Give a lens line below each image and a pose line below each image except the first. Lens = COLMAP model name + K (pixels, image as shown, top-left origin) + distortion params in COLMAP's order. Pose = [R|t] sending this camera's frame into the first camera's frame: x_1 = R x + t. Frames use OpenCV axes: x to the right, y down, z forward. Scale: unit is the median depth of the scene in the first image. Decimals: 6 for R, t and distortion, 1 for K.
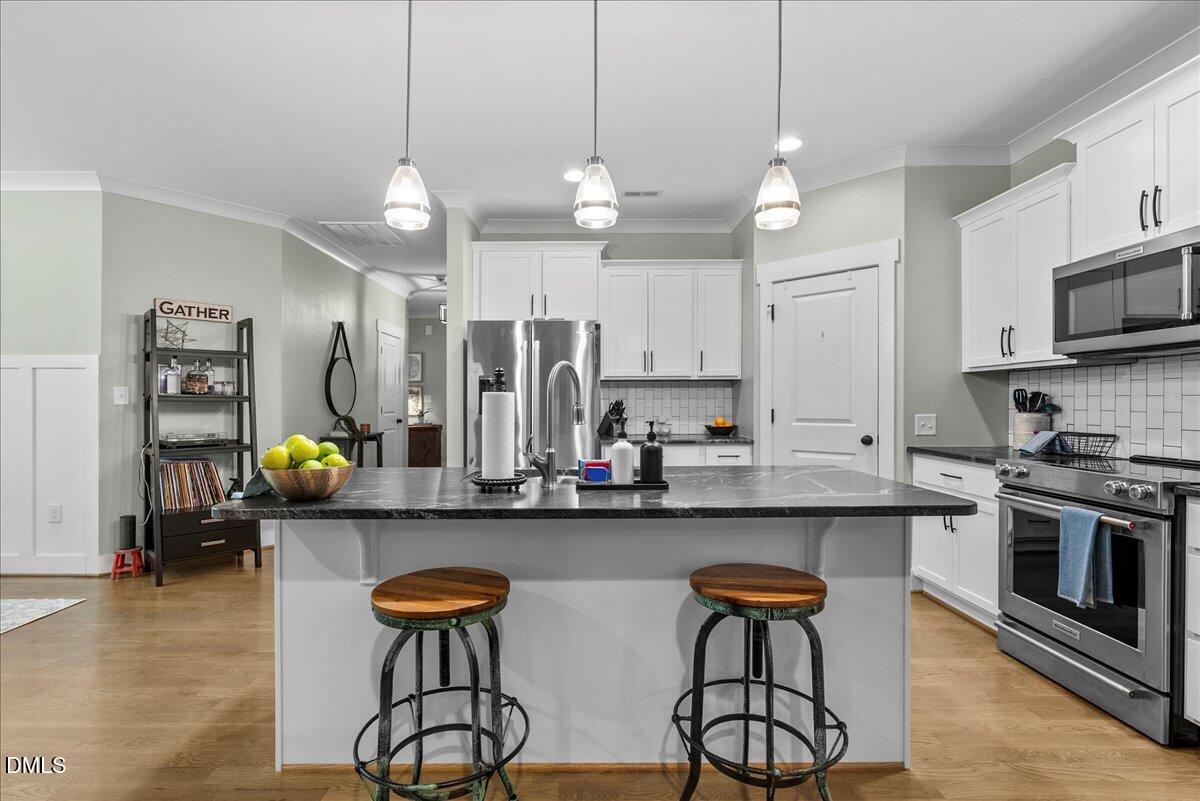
lens RADIAL K [[543.6, 0, 595.5], [0, 543.6, 411.5], [0, 0, 1]] dist [-0.002349, -0.000059]
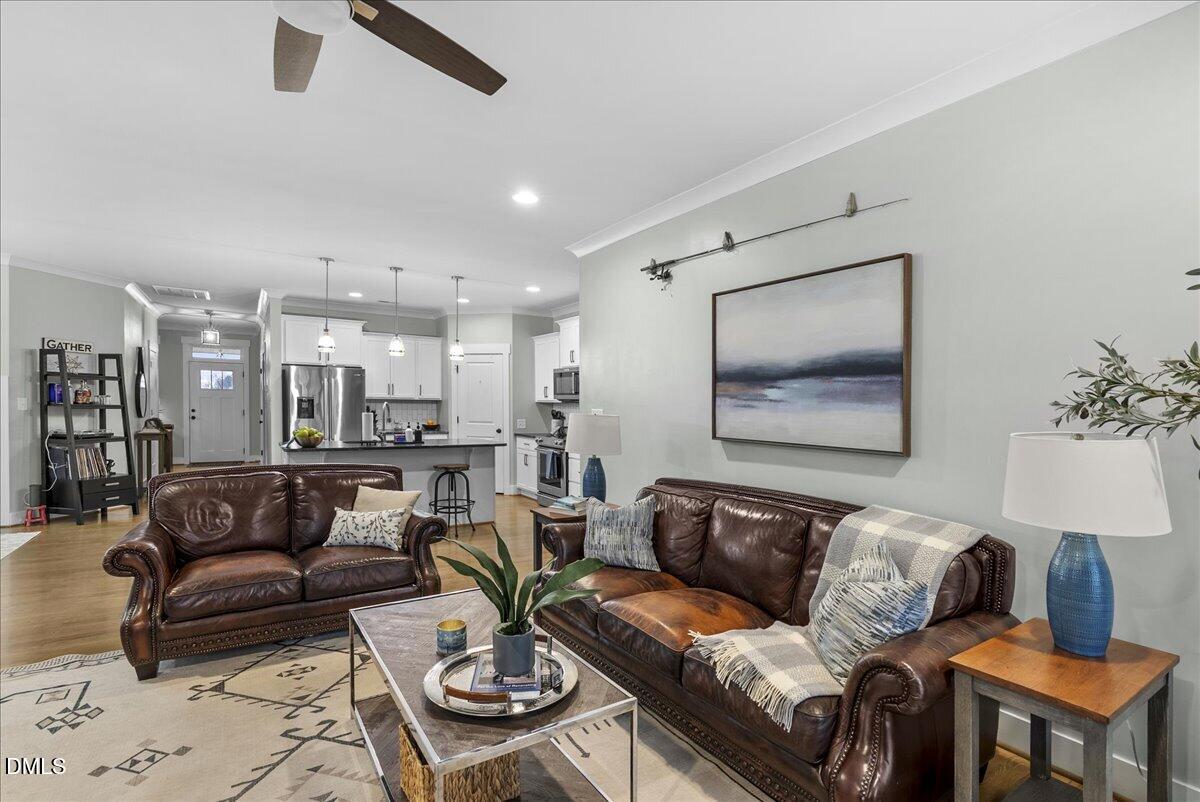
lens RADIAL K [[543.6, 0, 601.1], [0, 543.6, 452.7], [0, 0, 1]] dist [-0.002349, -0.000059]
pose [[0.845049, -0.027492, 0.533981, -0.396534], [-0.012859, 0.997343, 0.071698, -0.027322], [-0.534534, -0.067455, 0.842451, -1.287628]]
